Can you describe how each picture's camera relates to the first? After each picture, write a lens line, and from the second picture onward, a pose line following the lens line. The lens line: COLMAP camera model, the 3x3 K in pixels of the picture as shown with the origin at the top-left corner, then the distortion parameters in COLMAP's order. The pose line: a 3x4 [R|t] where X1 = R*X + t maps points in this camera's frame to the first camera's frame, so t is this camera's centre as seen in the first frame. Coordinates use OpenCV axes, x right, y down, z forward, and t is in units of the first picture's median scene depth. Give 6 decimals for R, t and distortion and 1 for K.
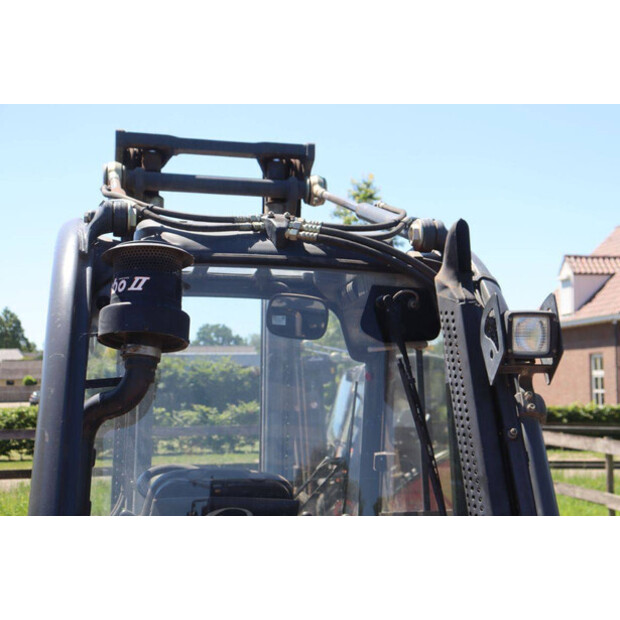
lens RADIAL K [[1108.6, 0, 310.0], [0, 1108.6, 310.0], [0, 0, 1]] dist [0.351064, 0.005649]
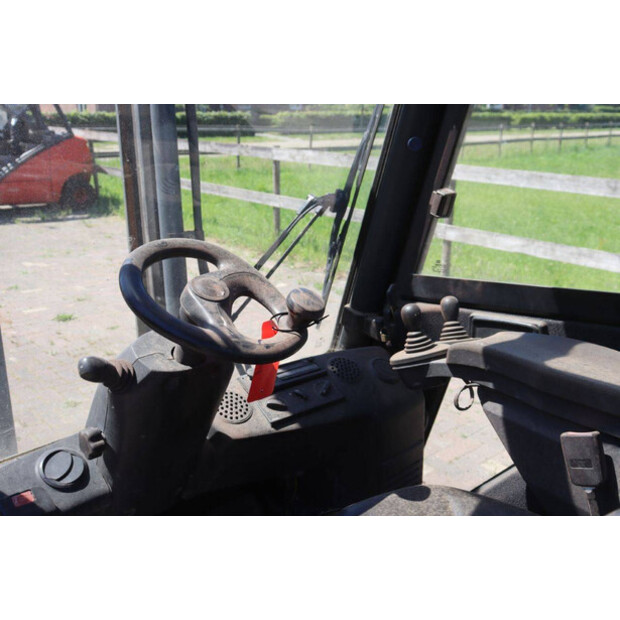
lens RADIAL K [[641.7, 0, 310.0], [0, 641.7, 310.0], [0, 0, 1]] dist [-0.117143, 0.223603]
pose [[0.822593, -0.162671, 0.544865, -0.287681], [-0.053631, 0.931741, 0.359142, 0.086212], [-0.566095, -0.324650, 0.757719, 0.994340]]
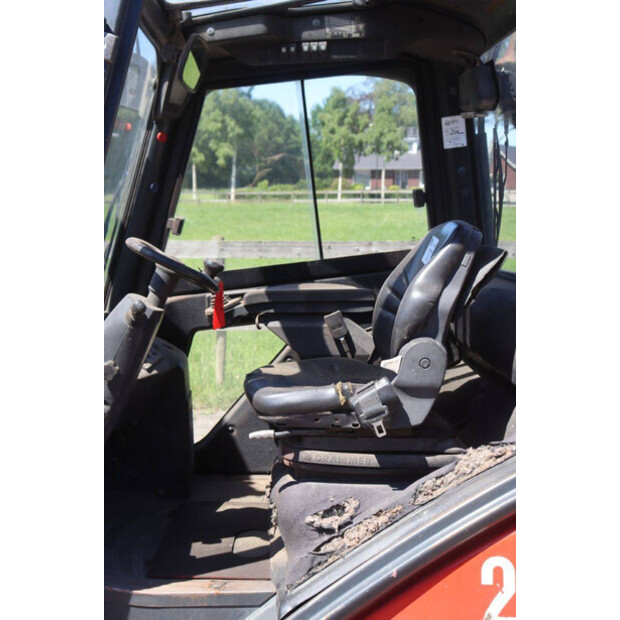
lens RADIAL K [[879.1, 0, 310.0], [0, 879.1, 310.0], [0, 0, 1]] dist [0.097033, 0.003207]
pose [[0.135450, -0.139693, 0.980887, -0.932706], [-0.072433, 0.985965, 0.150418, 0.112079], [-0.988133, -0.091423, 0.123431, 1.048972]]
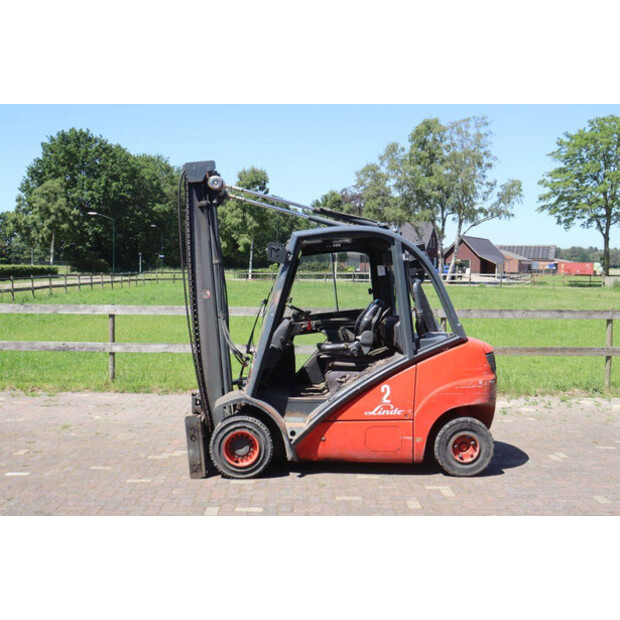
lens RADIAL K [[750.9, 0, 310.0], [0, 750.9, 310.0], [0, 0, 1]] dist [-0.002733, 0.067204]
pose [[0.134724, -0.057962, 0.989186, -2.583417], [-0.080920, 0.994310, 0.069283, 0.025620], [-0.987573, -0.089379, 0.129267, 0.920339]]
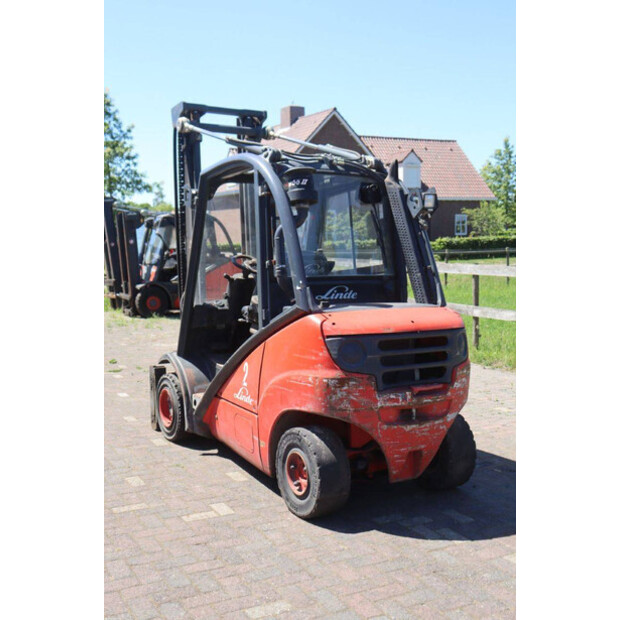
lens RADIAL K [[751.7, 0, 310.0], [0, 751.7, 310.0], [0, 0, 1]] dist [-0.008600, 0.035401]
pose [[0.934948, -0.046185, 0.351766, -0.720380], [-0.013744, 0.986032, 0.165990, -0.017472], [-0.354519, -0.160027, 0.921253, -0.700190]]
